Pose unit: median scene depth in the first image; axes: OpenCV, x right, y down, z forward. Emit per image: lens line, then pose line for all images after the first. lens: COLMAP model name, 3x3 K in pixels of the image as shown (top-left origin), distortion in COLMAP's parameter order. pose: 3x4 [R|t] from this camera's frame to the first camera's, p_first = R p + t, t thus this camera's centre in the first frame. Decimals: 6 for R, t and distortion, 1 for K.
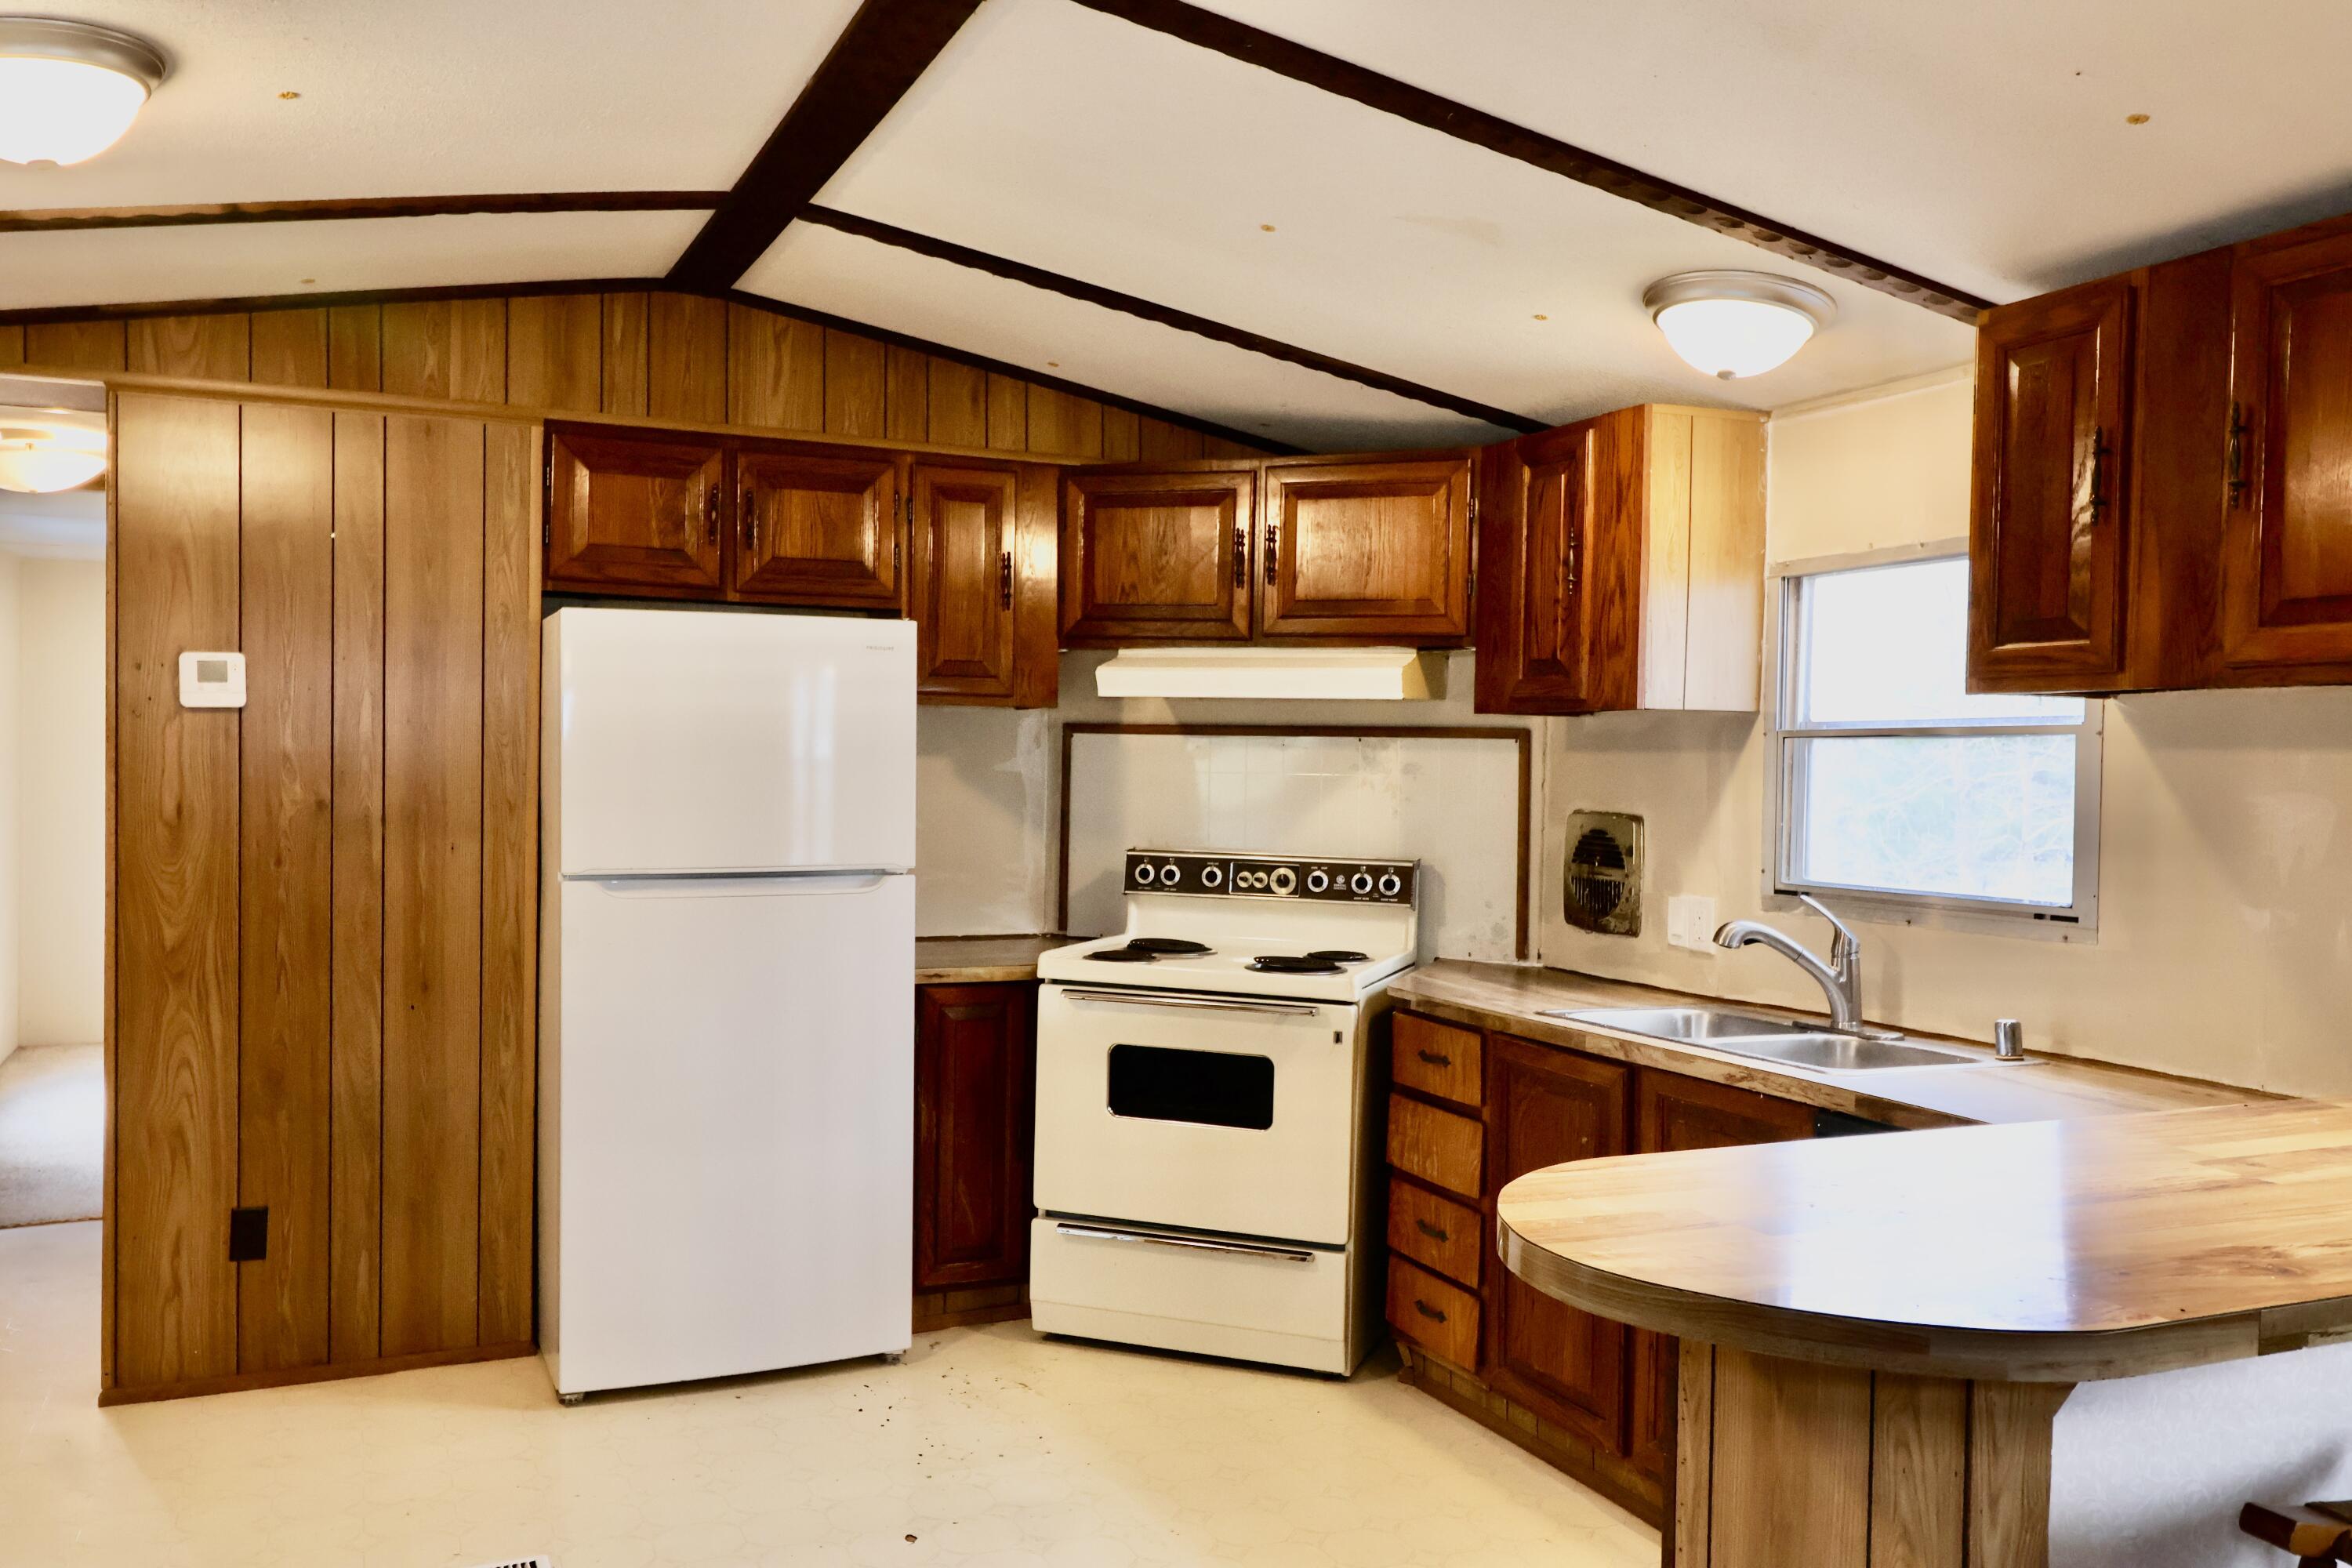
lens RADIAL K [[1832.7, 0, 1168.3], [0, 1832.7, 799.2], [0, 0, 1]] dist [0.014191, -0.006172]
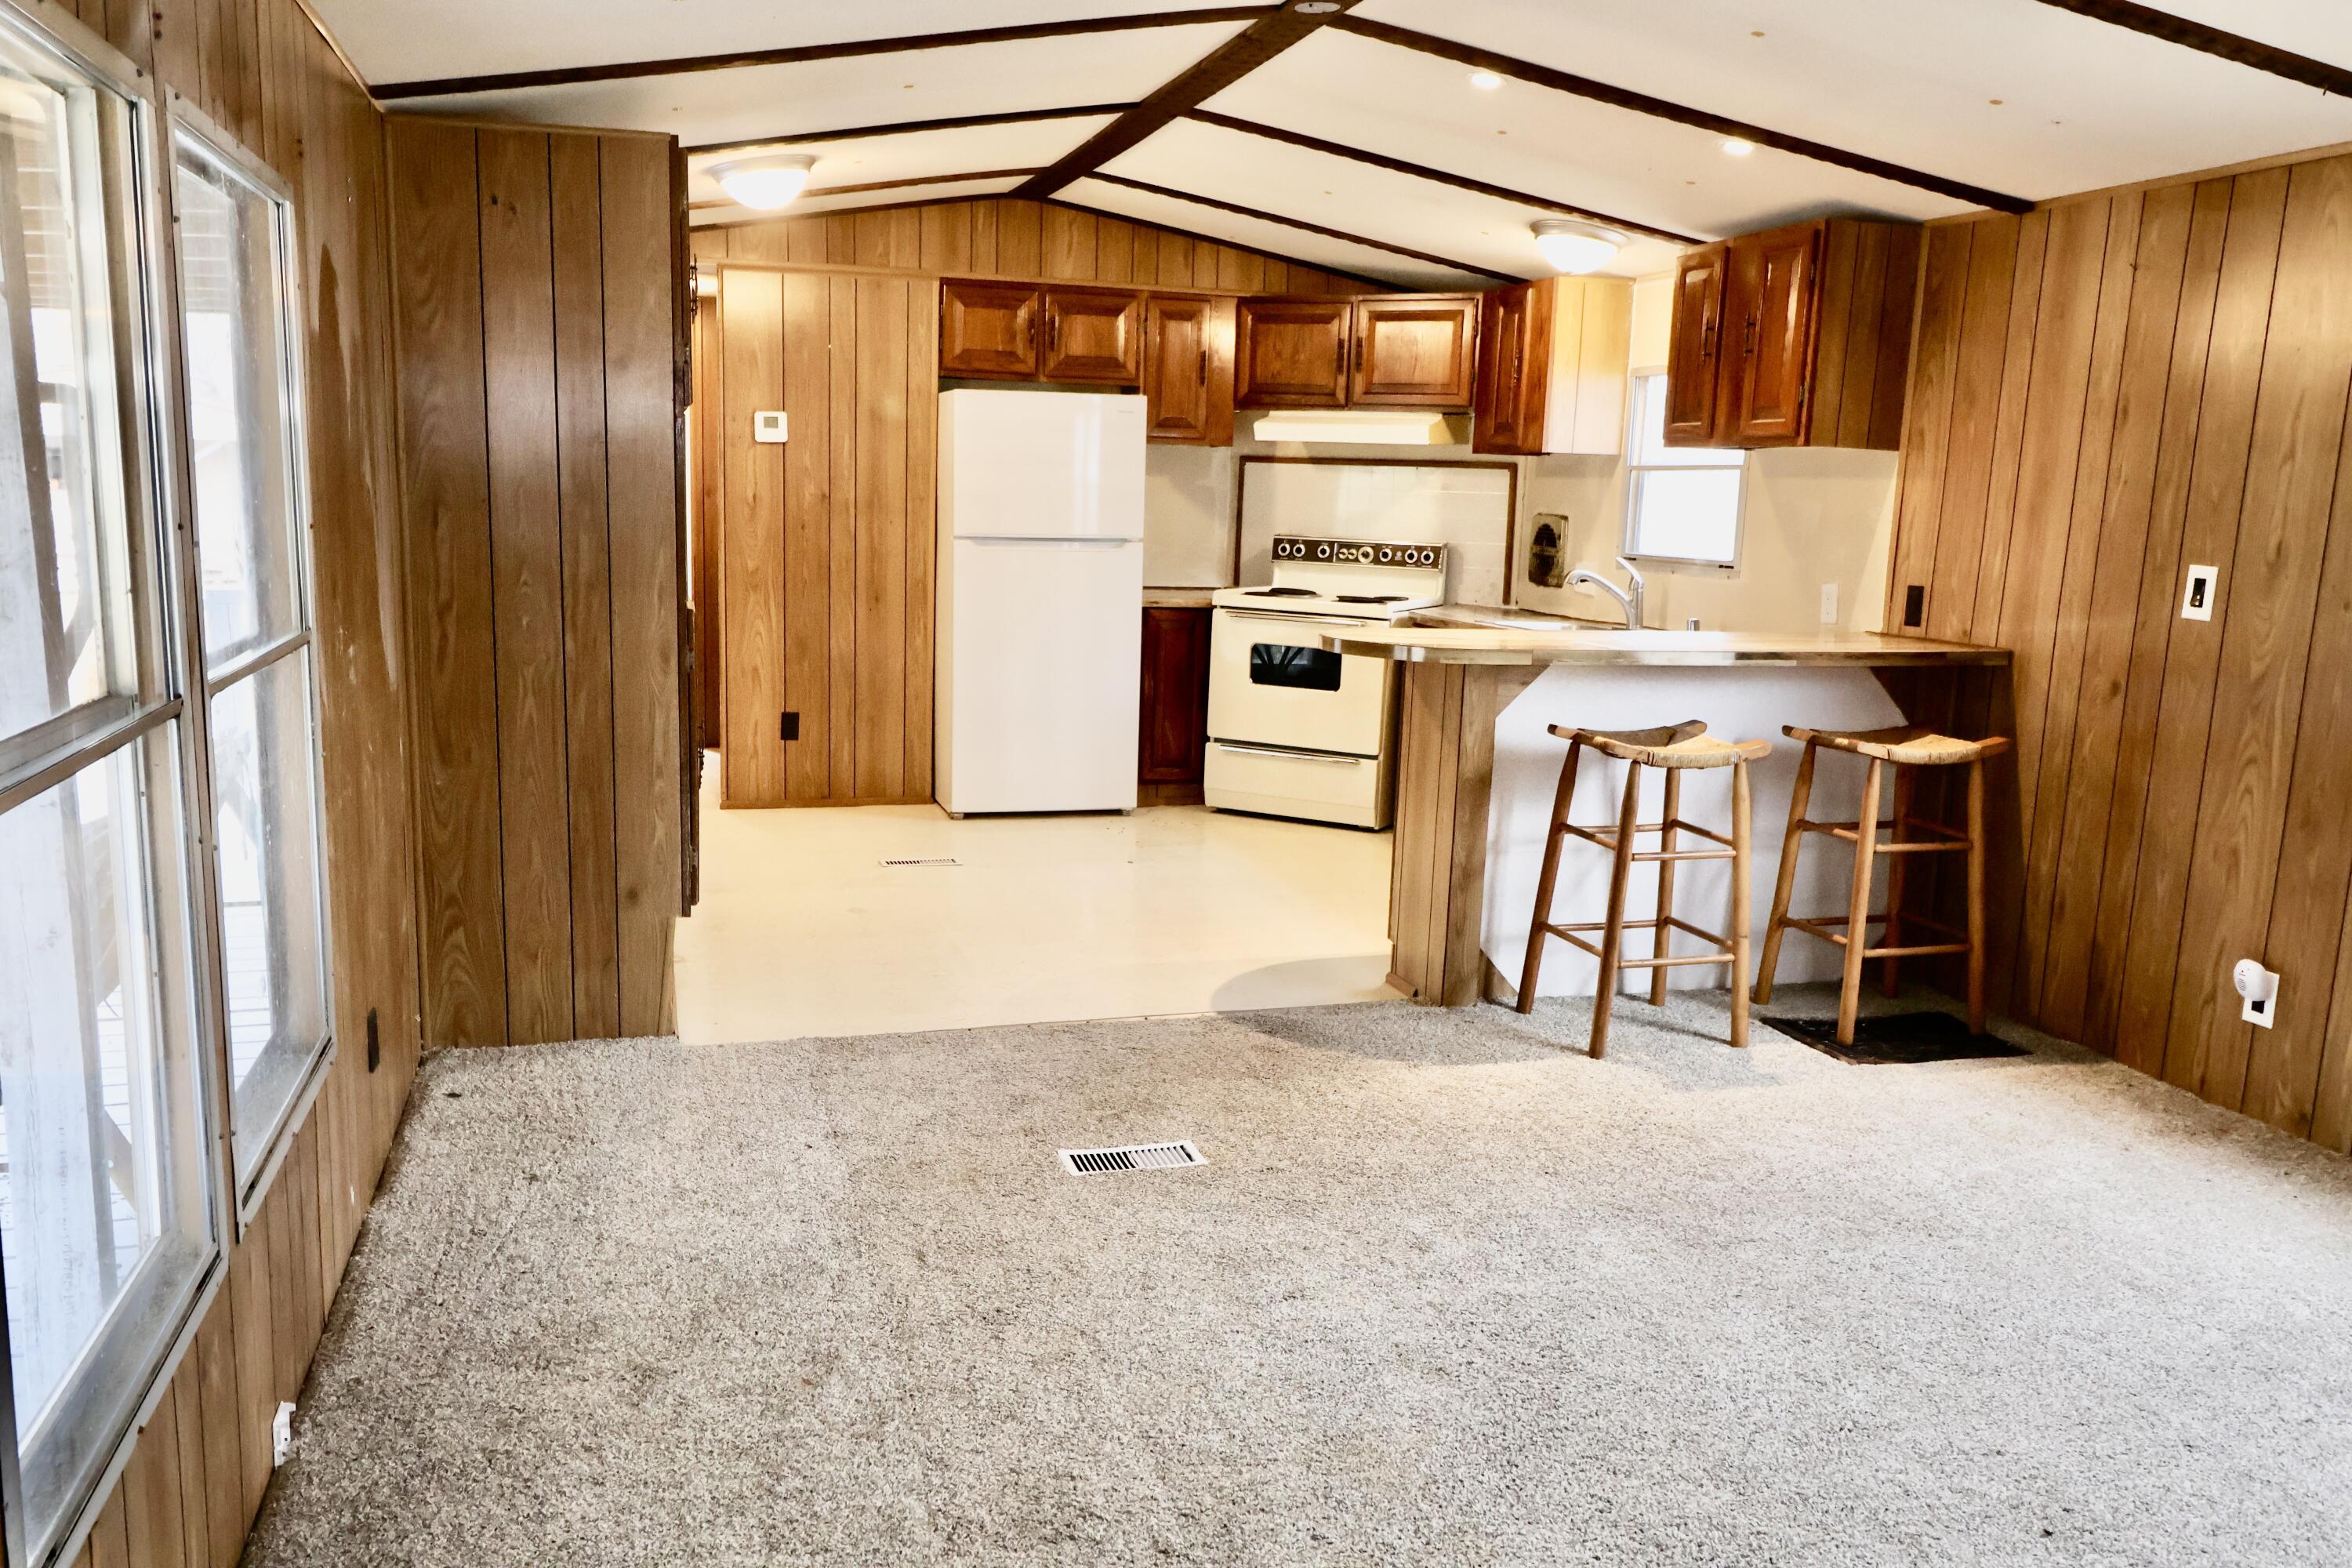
lens RADIAL K [[1832.7, 0, 1164.8], [0, 1832.7, 782.6], [0, 0, 1]] dist [0.014191, -0.006172]
pose [[0.988611, 0.038908, -0.145375, 0.144313], [-0.018695, 0.990270, 0.137898, 0.025676], [0.149326, -0.133610, 0.979719, -0.737626]]
